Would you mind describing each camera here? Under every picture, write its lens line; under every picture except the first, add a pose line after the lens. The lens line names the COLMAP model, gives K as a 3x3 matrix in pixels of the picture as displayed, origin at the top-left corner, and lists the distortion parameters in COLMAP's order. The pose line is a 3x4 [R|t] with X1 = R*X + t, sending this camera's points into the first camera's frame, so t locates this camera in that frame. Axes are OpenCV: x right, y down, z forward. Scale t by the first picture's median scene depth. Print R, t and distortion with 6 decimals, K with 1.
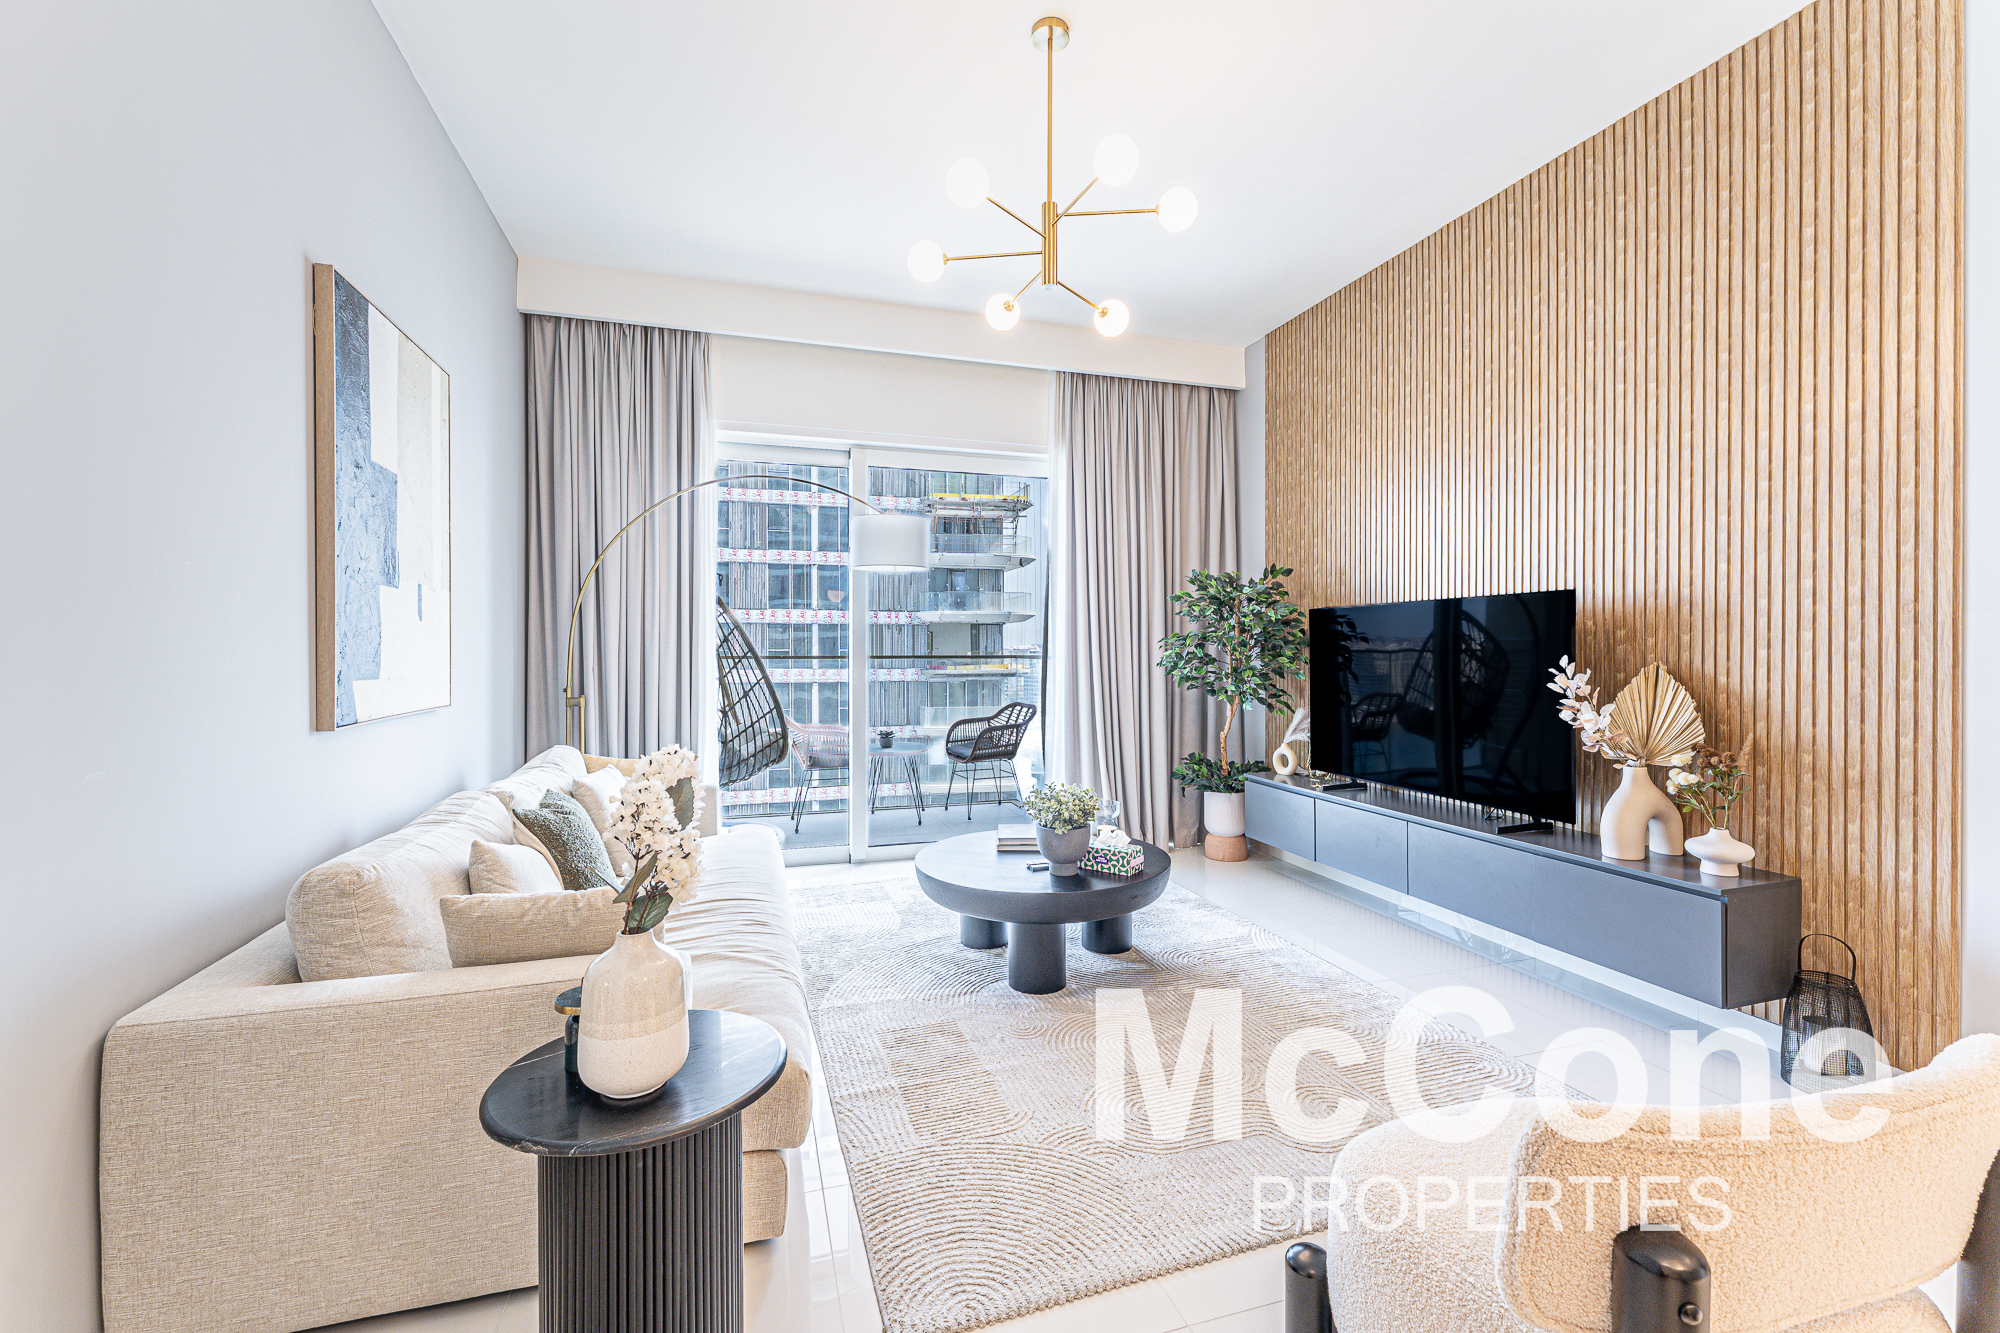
lens RADIAL K [[807.2, 0, 1015.5], [0, 807.2, 655.8], [0, 0, 1]] dist [-0.001101, -0.000020]
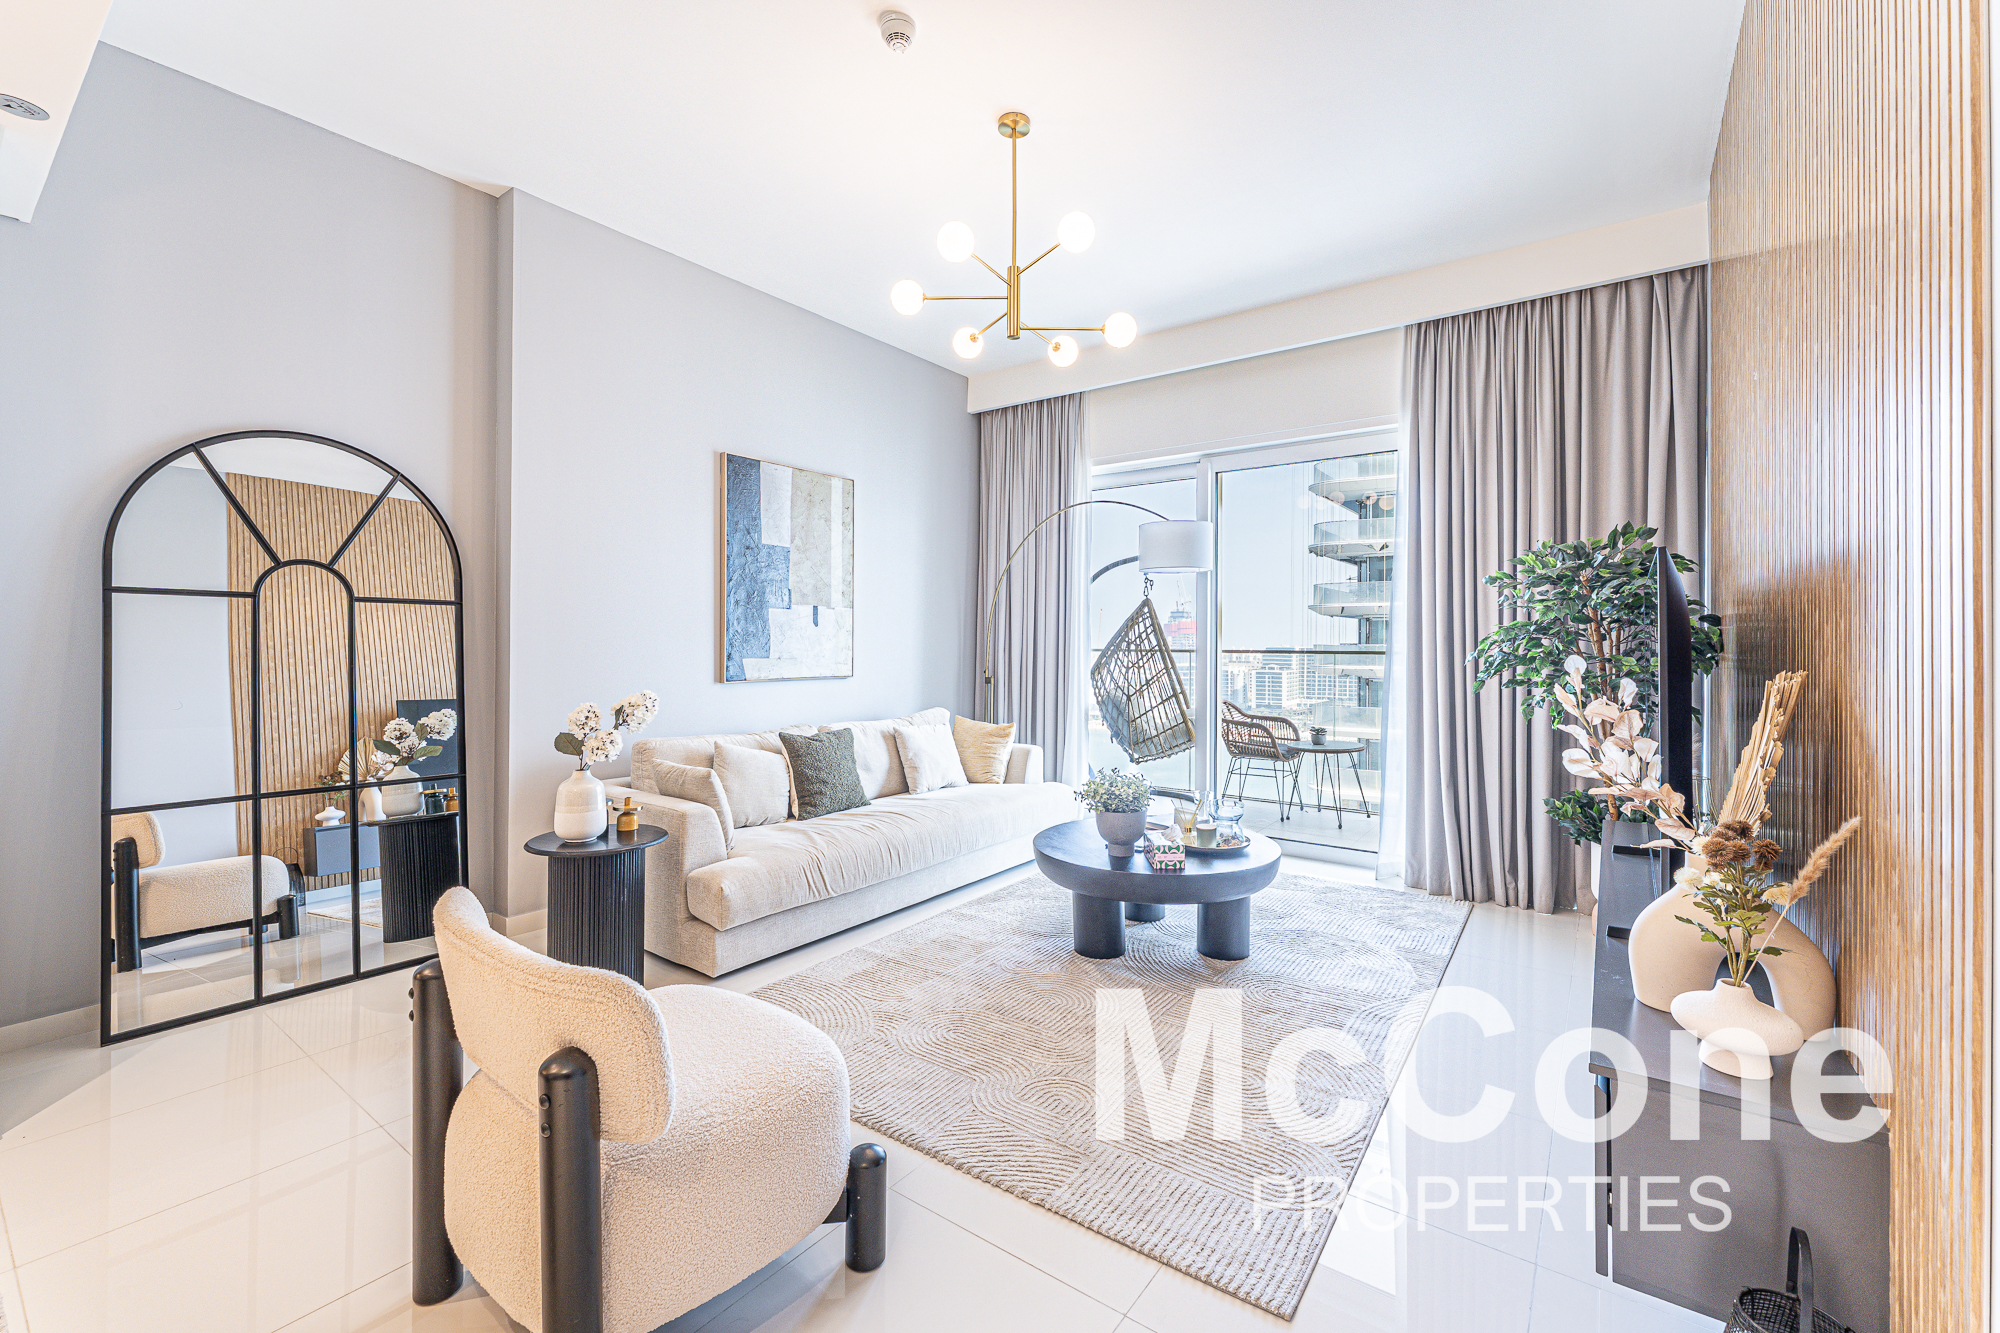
lens RADIAL K [[820.6, 0, 1028.3], [0, 820.6, 632.4], [0, 0, 1]] dist [-0.002259, -0.000156]
pose [[0.610854, -0.005401, -0.791725, 0.638340], [-0.009769, 0.999849, -0.014358, -0.006123], [0.791683, 0.016505, 0.610709, 0.176934]]
